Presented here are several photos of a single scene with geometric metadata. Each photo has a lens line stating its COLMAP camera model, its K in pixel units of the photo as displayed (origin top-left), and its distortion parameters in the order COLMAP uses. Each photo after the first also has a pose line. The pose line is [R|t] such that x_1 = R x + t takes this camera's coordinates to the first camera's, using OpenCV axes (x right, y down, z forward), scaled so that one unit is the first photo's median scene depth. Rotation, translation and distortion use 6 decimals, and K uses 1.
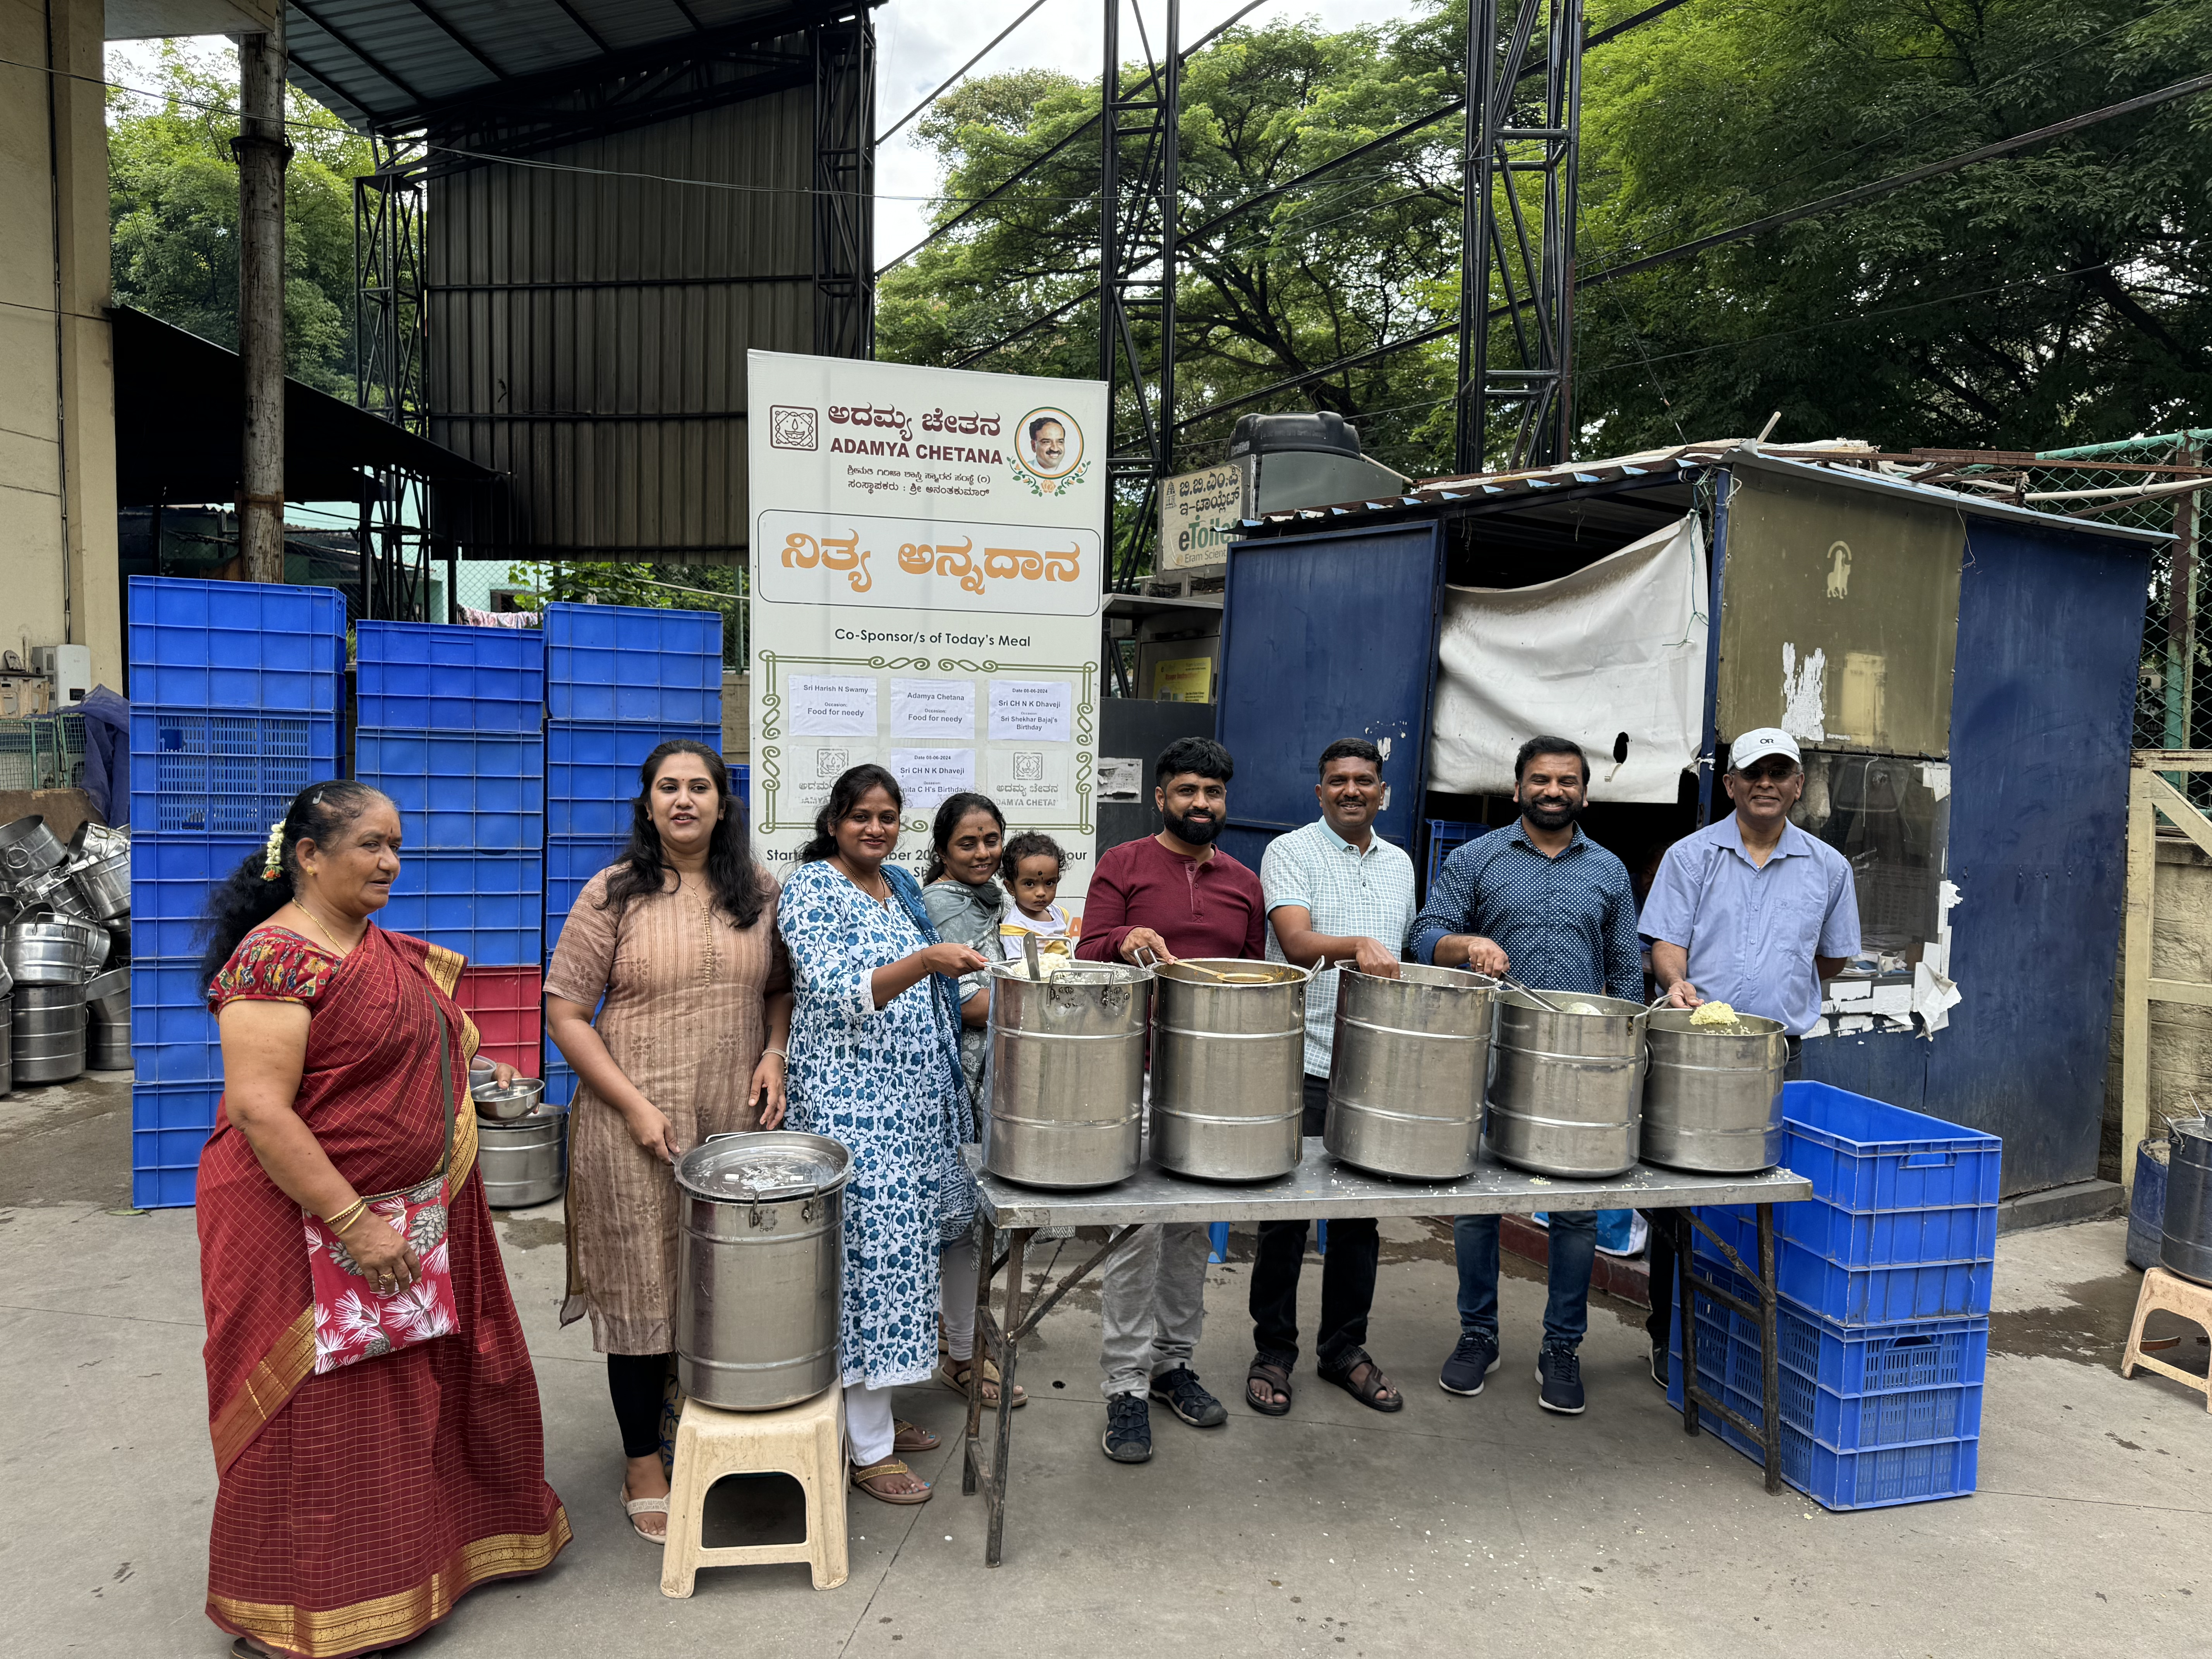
lens RADIAL K [[1509.9, 0, 1098.0], [0, 1509.9, 848.3], [0, 0, 1]] dist [0.021628, -0.009600]
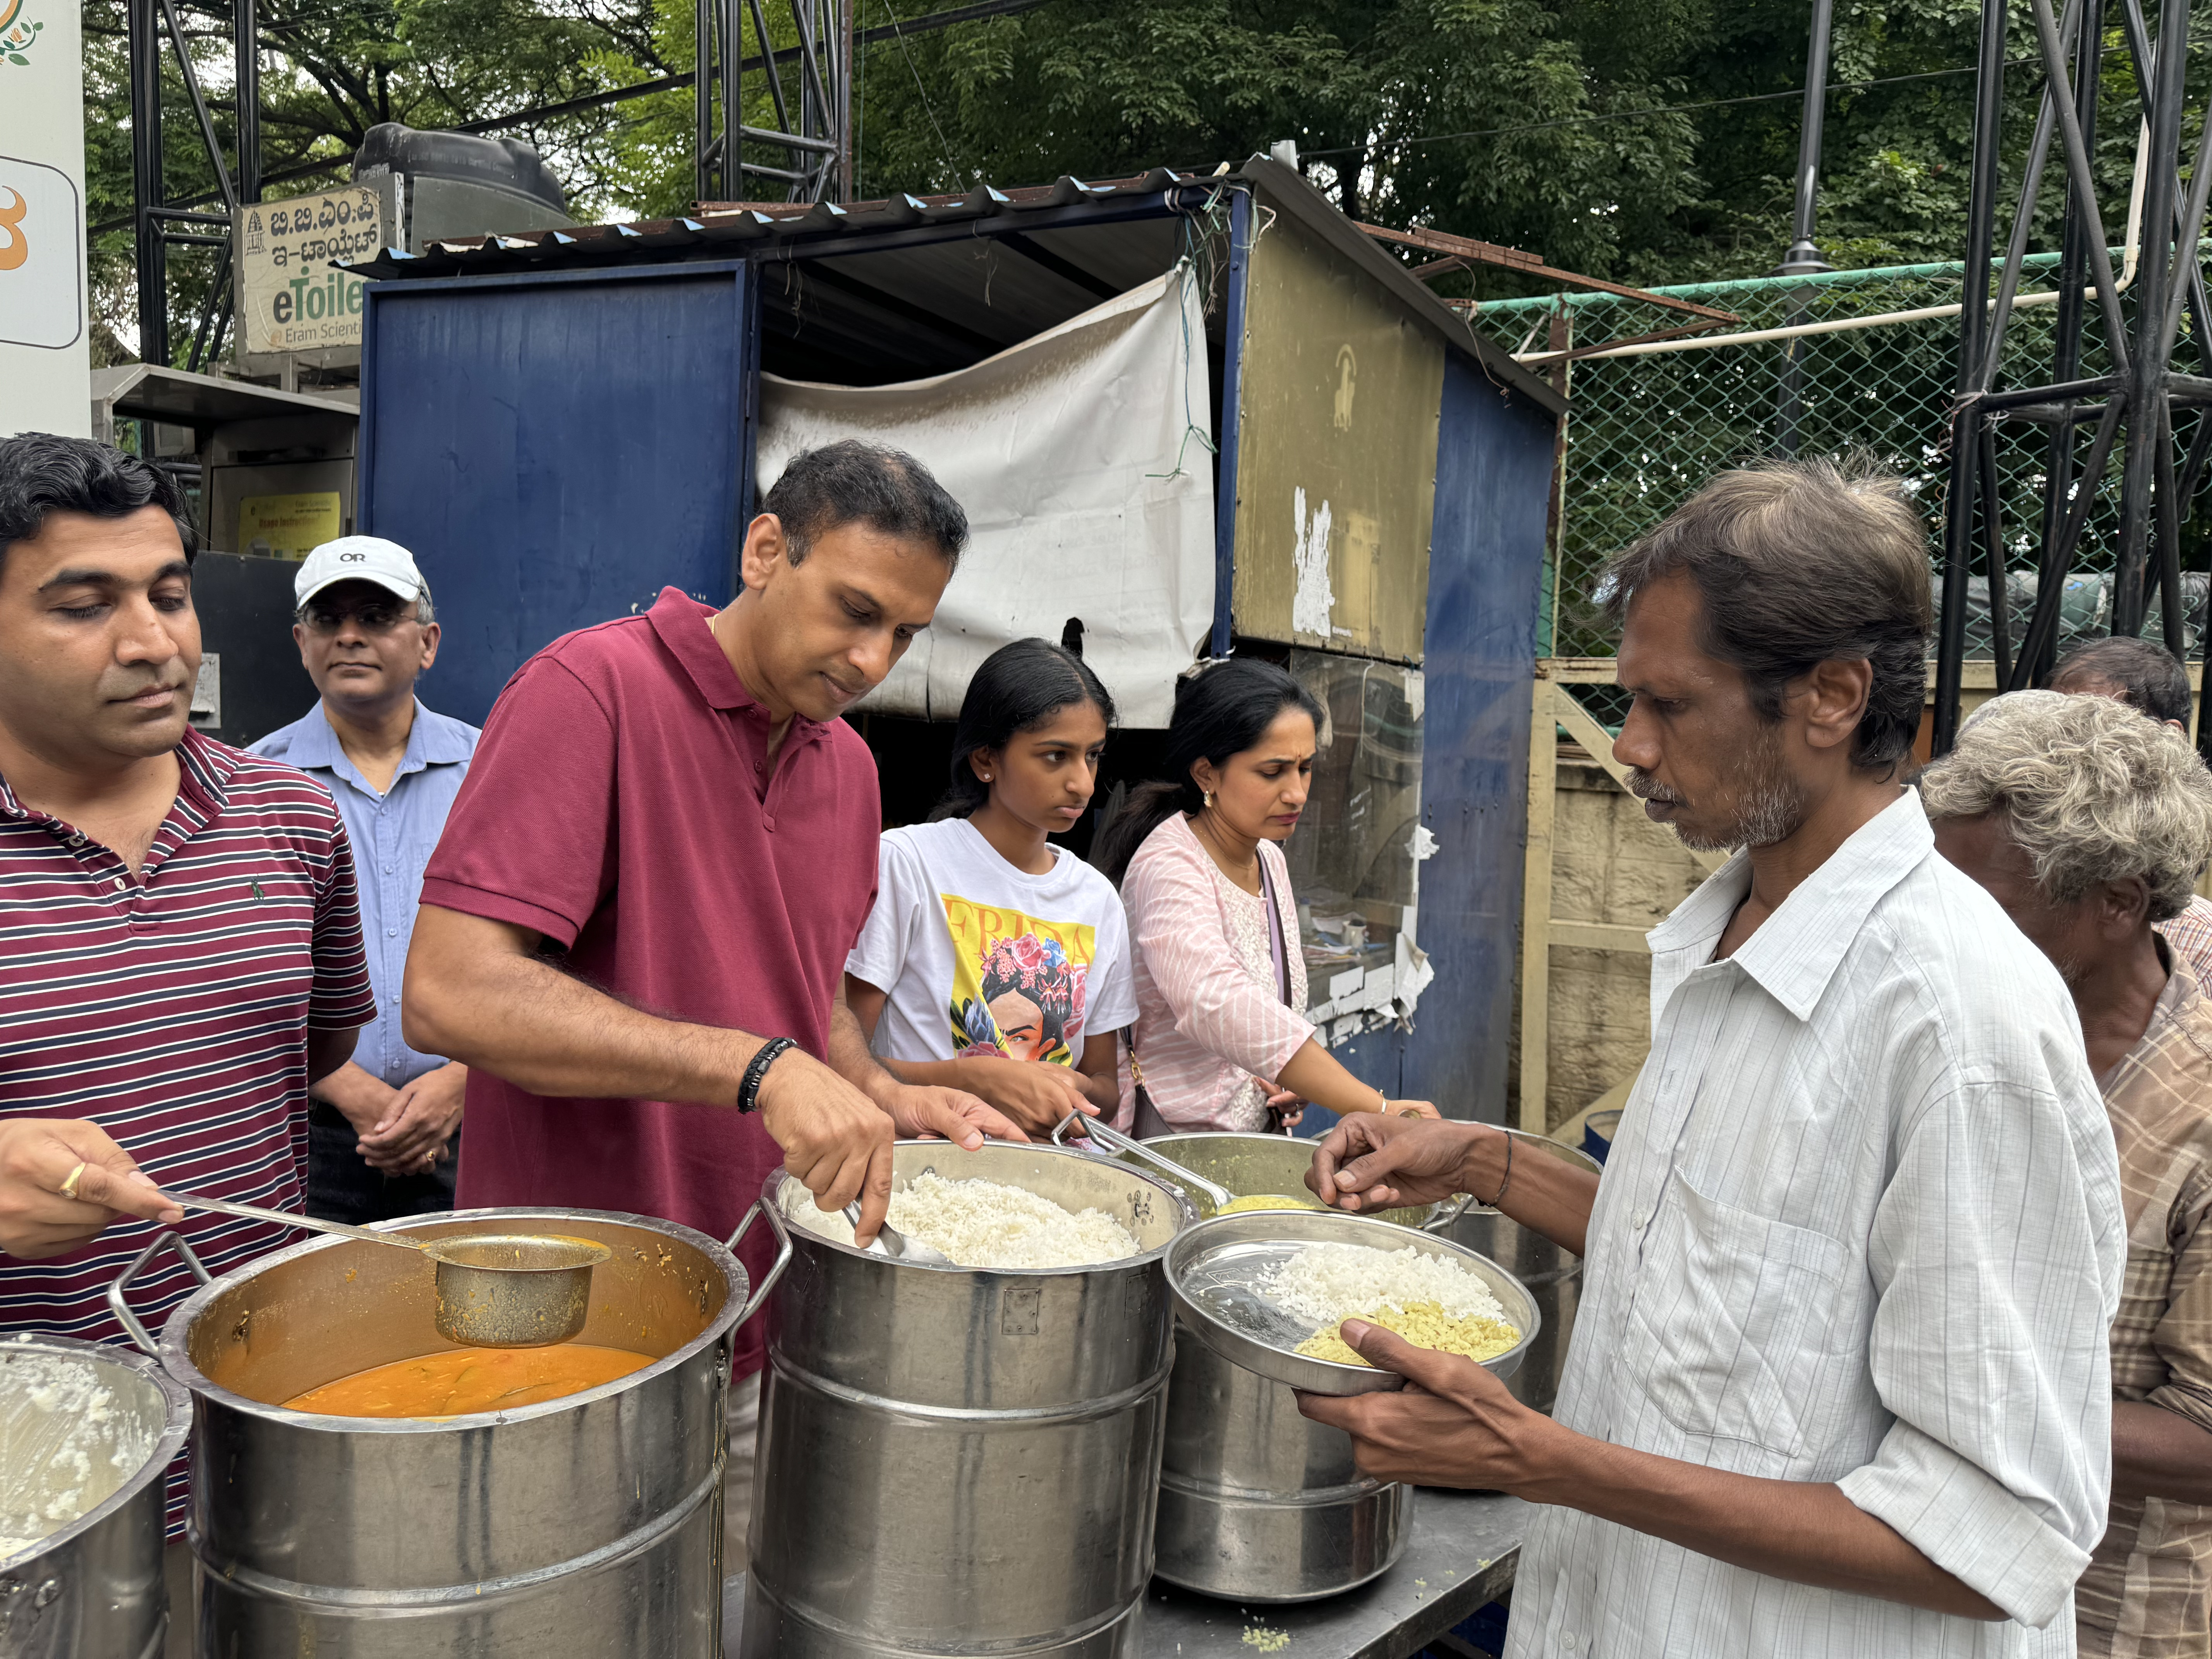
lens RADIAL K [[1509.9, 0, 1096.4], [0, 1509.9, 851.4], [0, 0, 1]] dist [0.021628, -0.009600]
pose [[0.863682, -0.051290, 0.501421, 0.021783], [0.020872, 0.997595, 0.066091, -0.013358], [-0.503605, -0.046616, 0.862676, 0.292512]]
